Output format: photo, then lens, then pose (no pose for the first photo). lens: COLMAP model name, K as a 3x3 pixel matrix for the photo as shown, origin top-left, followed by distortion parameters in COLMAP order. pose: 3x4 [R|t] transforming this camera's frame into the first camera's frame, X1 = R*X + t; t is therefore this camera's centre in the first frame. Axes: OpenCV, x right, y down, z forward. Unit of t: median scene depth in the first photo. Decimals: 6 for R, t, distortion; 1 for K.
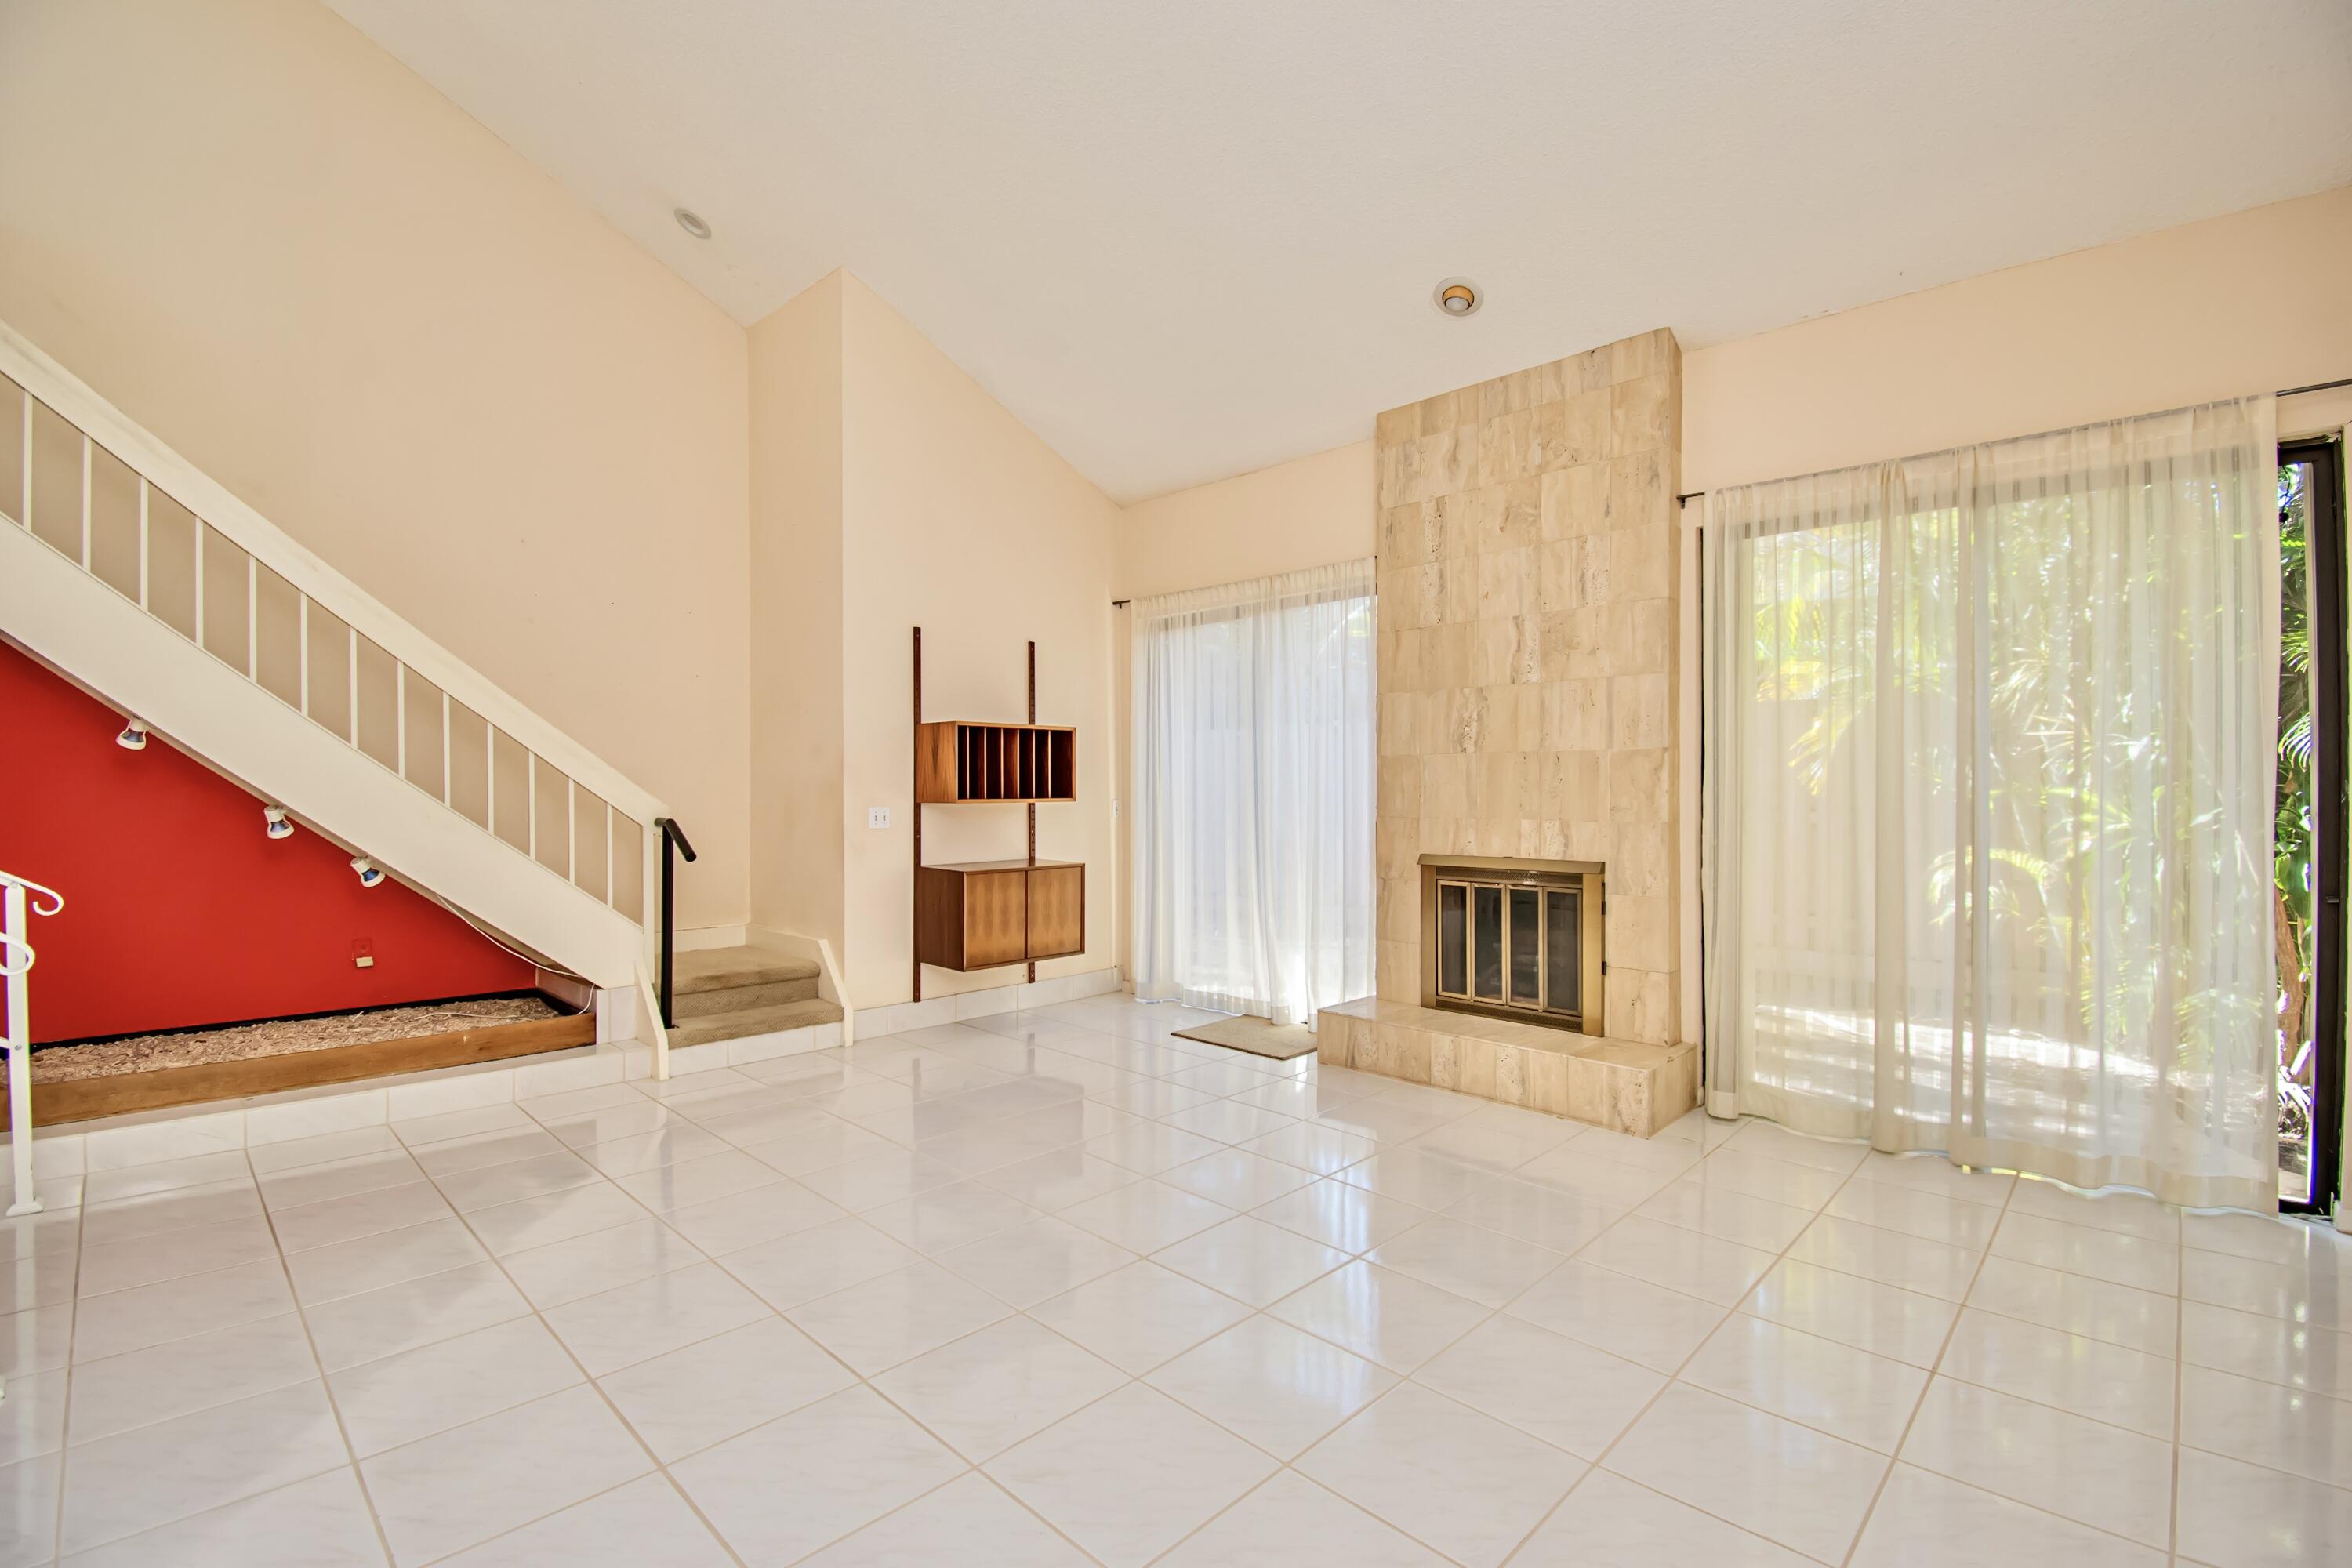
lens RADIAL K [[1057.8, 0, 1189.2], [0, 1057.8, 793.5], [0, 0, 1]] dist [0.013780, -0.023309]
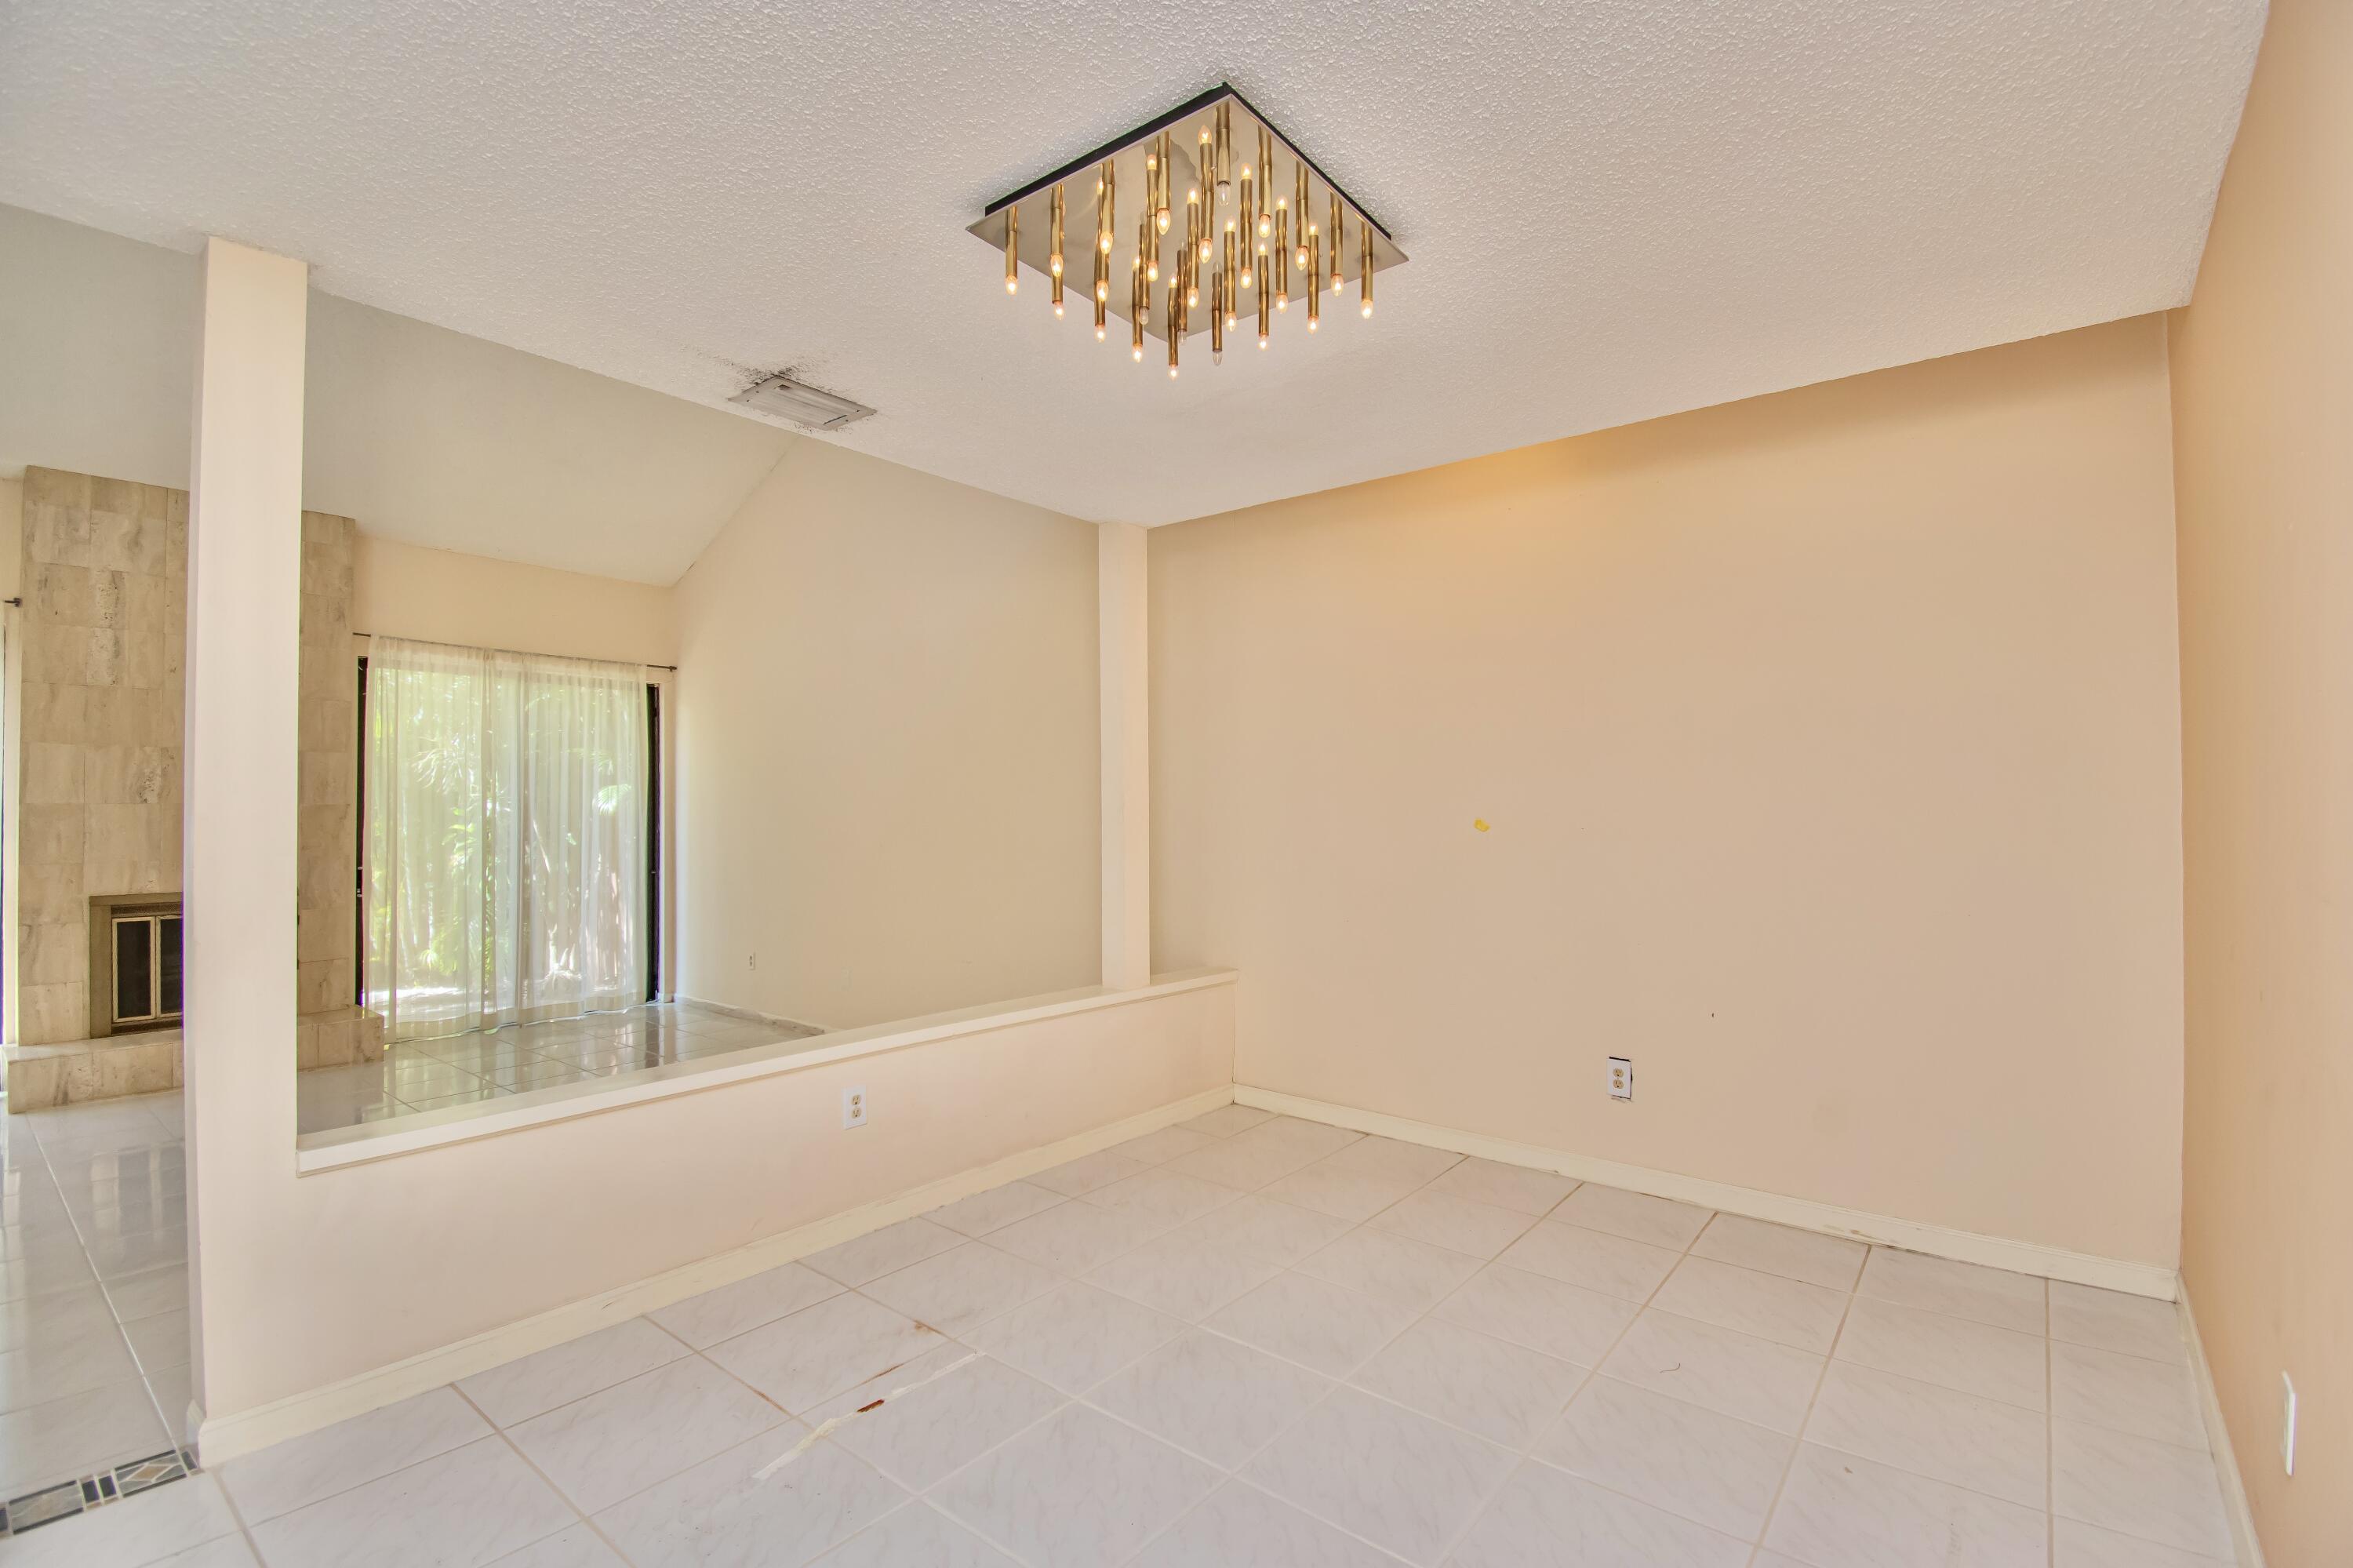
lens RADIAL K [[1058.3, 0, 1189.7], [0, 1058.3, 793.5], [0, 0, 1]] dist [0.013780, -0.023309]
pose [[-0.104545, 0.011303, 0.994456, -0.999487], [0.002130, 0.999936, -0.011142, -0.034593], [-0.994518, 0.000953, -0.104562, 0.000009]]
